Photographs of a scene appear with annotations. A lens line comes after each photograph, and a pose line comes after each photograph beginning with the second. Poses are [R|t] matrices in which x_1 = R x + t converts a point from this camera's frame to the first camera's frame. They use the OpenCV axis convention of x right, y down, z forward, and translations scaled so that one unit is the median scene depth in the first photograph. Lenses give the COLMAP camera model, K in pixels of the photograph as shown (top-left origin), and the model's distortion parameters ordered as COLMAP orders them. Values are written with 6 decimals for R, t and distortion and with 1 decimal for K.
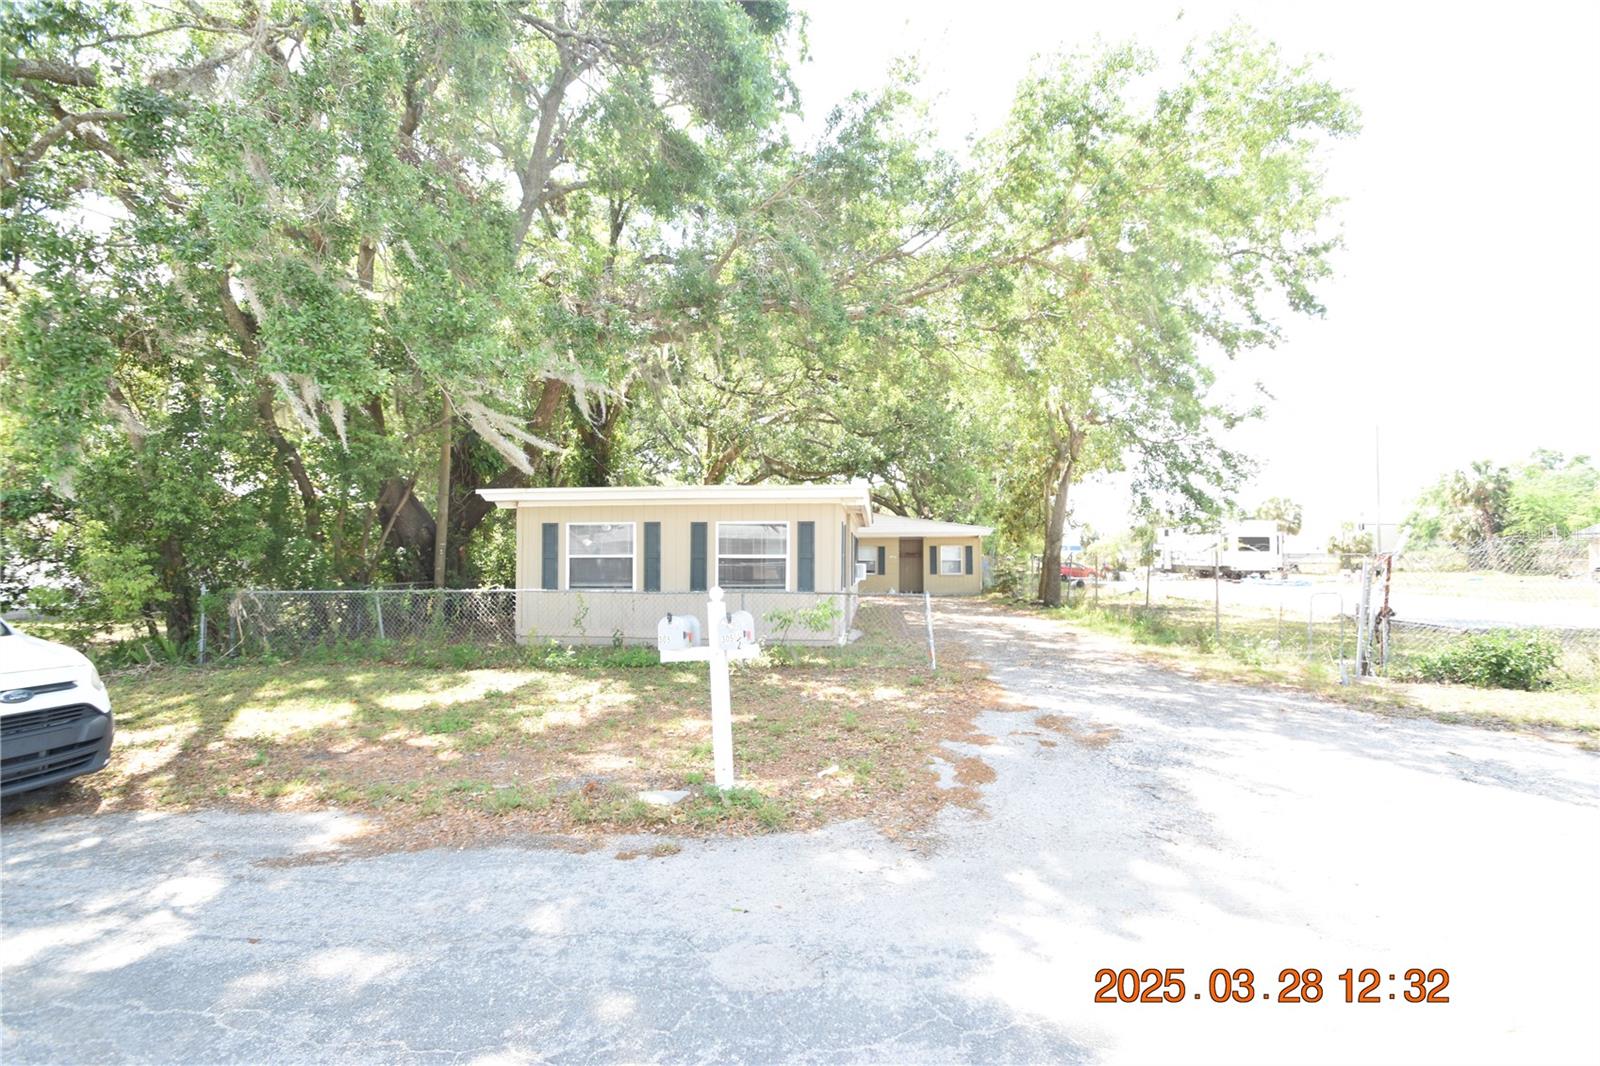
lens RADIAL K [[700.1, 0, 788.1], [0, 700.1, 529.6], [0, 0, 1]] dist [0.003332, -0.010791]
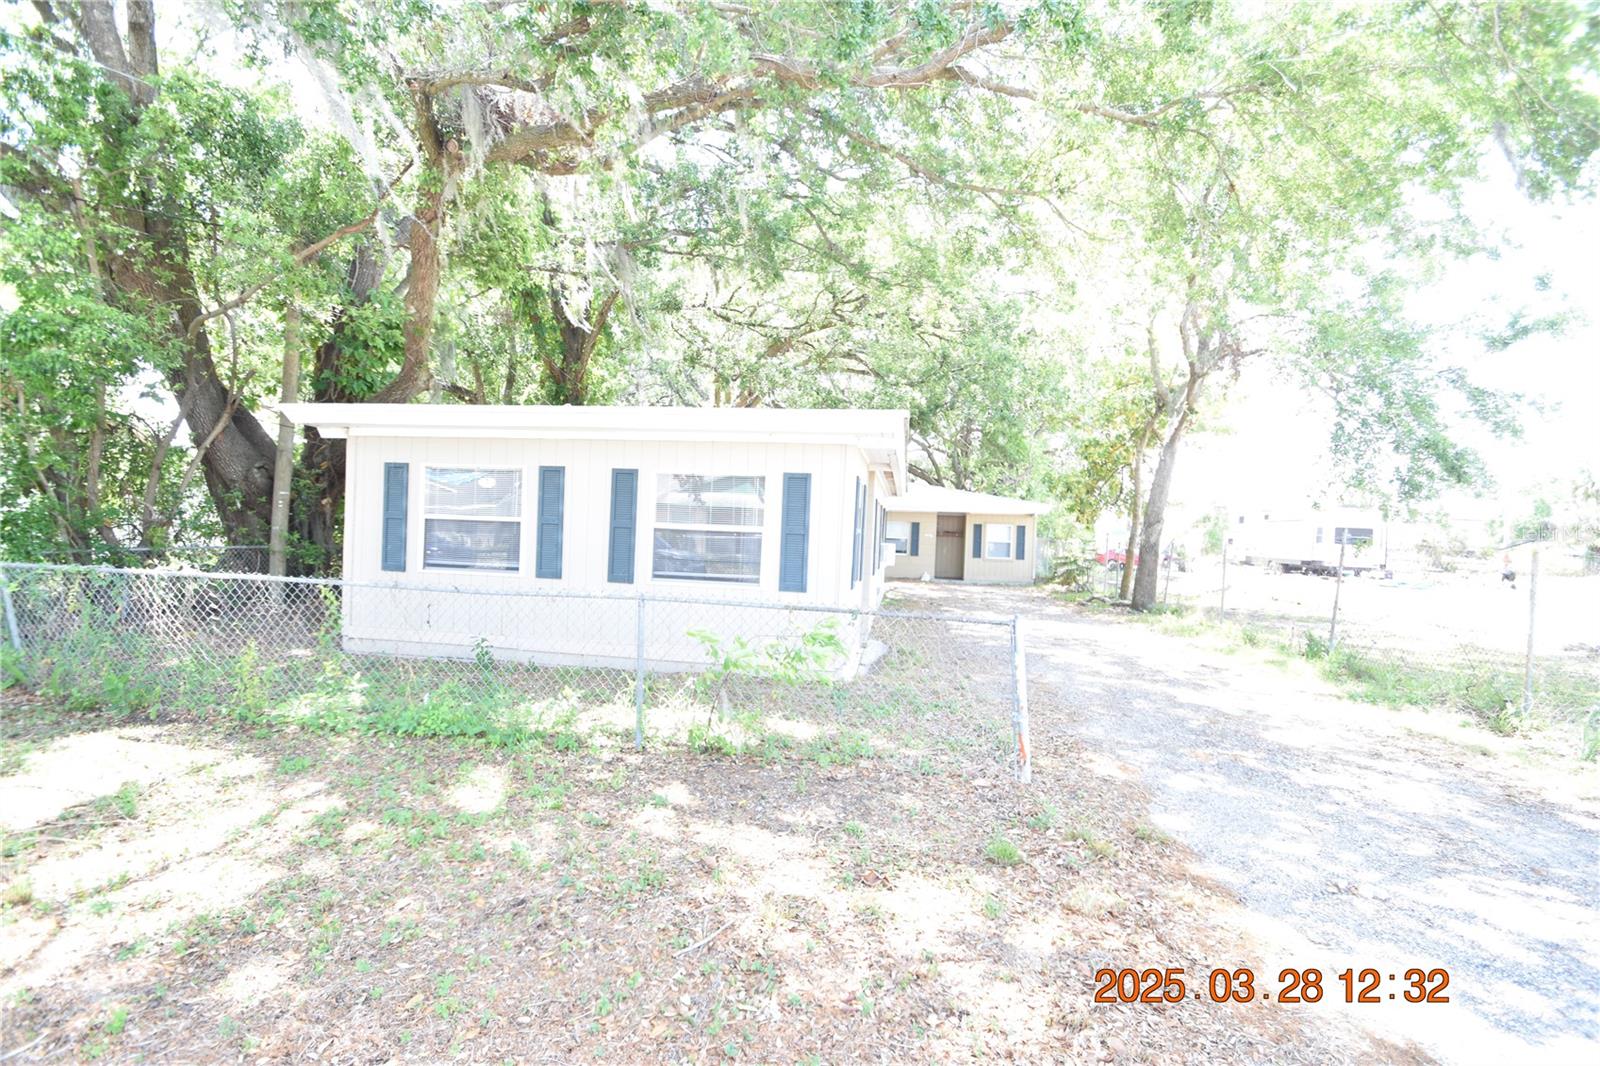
lens RADIAL K [[700.1, 0, 793.7], [0, 700.1, 542.5], [0, 0, 1]] dist [0.003332, -0.010791]
pose [[0.998628, 0.038603, -0.035392, 0.022252], [-0.036543, 0.997698, 0.057122, 0.006868], [0.037516, -0.055751, 0.997740, 0.191875]]
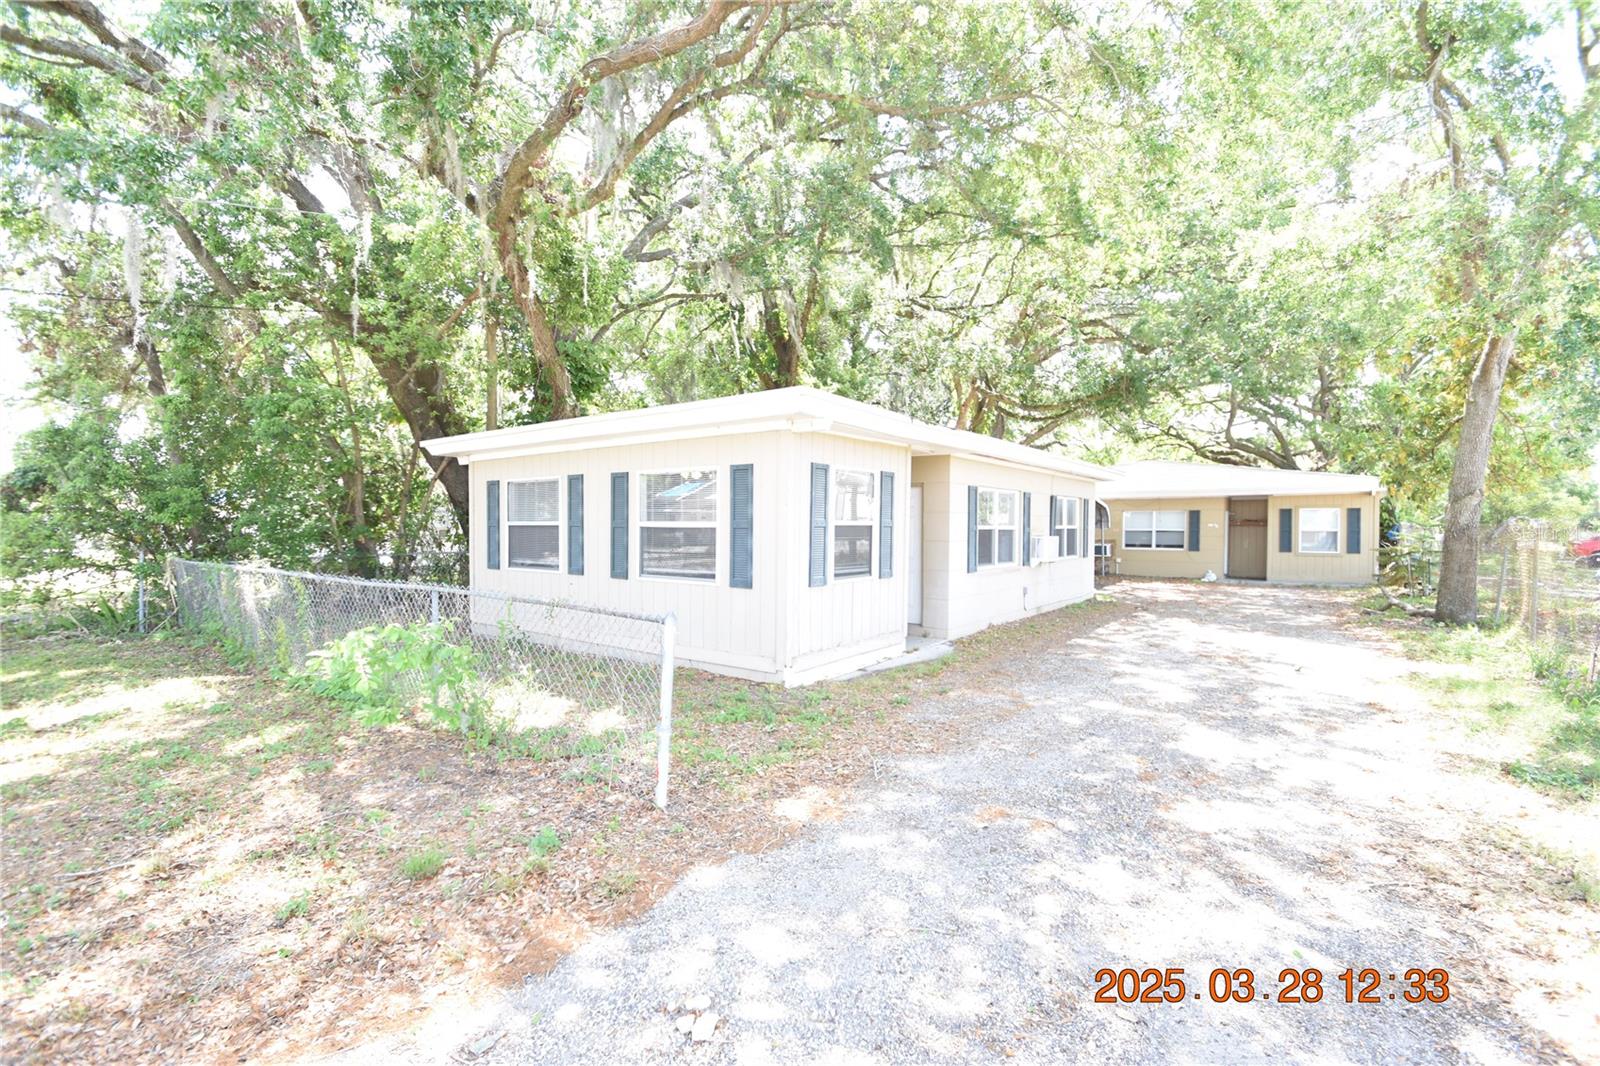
lens RADIAL K [[700.1, 0, 796.4], [0, 700.1, 540.4], [0, 0, 1]] dist [0.003332, -0.010791]
pose [[0.864386, 0.012856, -0.502664, 0.170434], [0.017440, 0.998305, 0.055521, 0.010304], [0.502526, -0.056758, 0.862697, 0.252299]]
